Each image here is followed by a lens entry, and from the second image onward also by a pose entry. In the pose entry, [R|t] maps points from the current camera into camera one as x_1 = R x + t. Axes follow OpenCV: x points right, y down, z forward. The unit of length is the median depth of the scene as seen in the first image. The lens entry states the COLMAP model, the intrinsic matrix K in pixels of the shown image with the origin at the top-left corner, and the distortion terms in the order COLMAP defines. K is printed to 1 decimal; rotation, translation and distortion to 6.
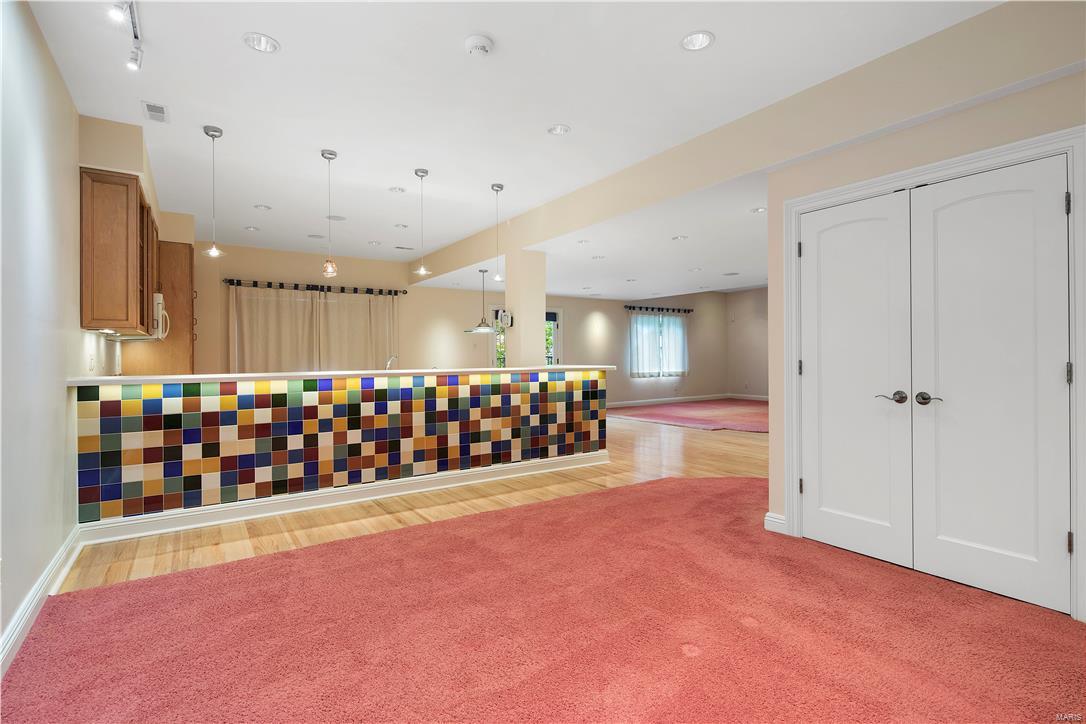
lens RADIAL K [[527.6, 0, 542.4], [0, 527.6, 358.9], [0, 0, 1]] dist [0.007809, -0.001021]
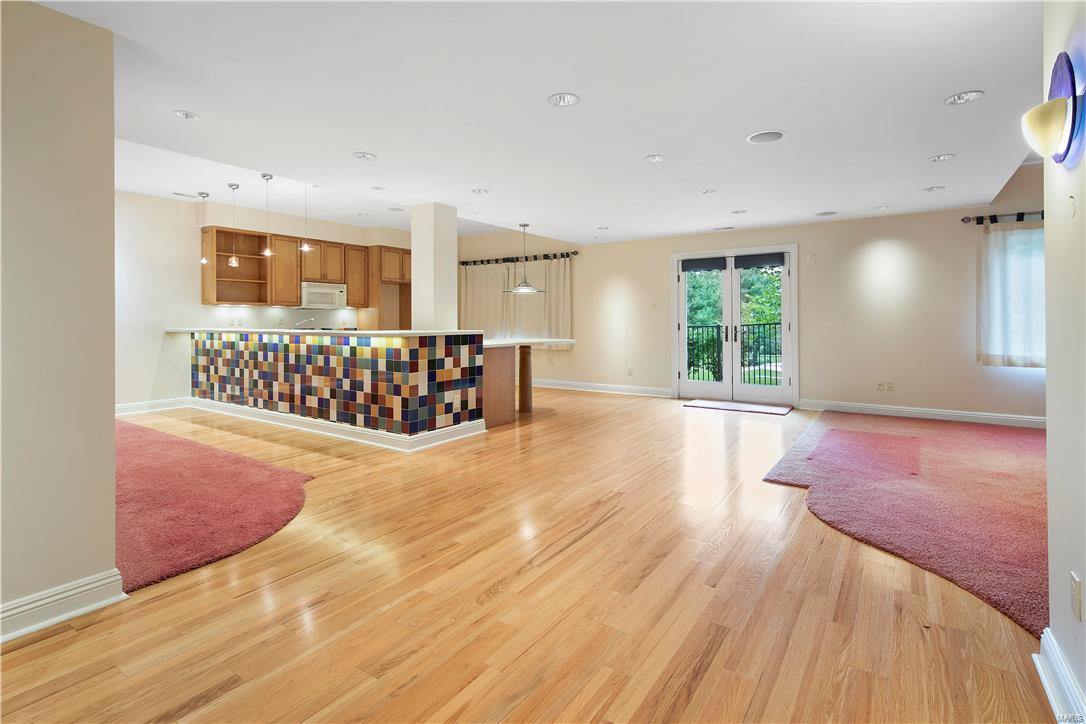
lens RADIAL K [[527.6, 0, 537.6], [0, 527.6, 315.3], [0, 0, 1]] dist [0.007809, -0.001021]
pose [[0.359778, -0.001433, -0.933037, 1.038111], [-0.006984, 0.999967, -0.004229, -0.011645], [0.933012, 0.008038, 0.359756, 0.977092]]
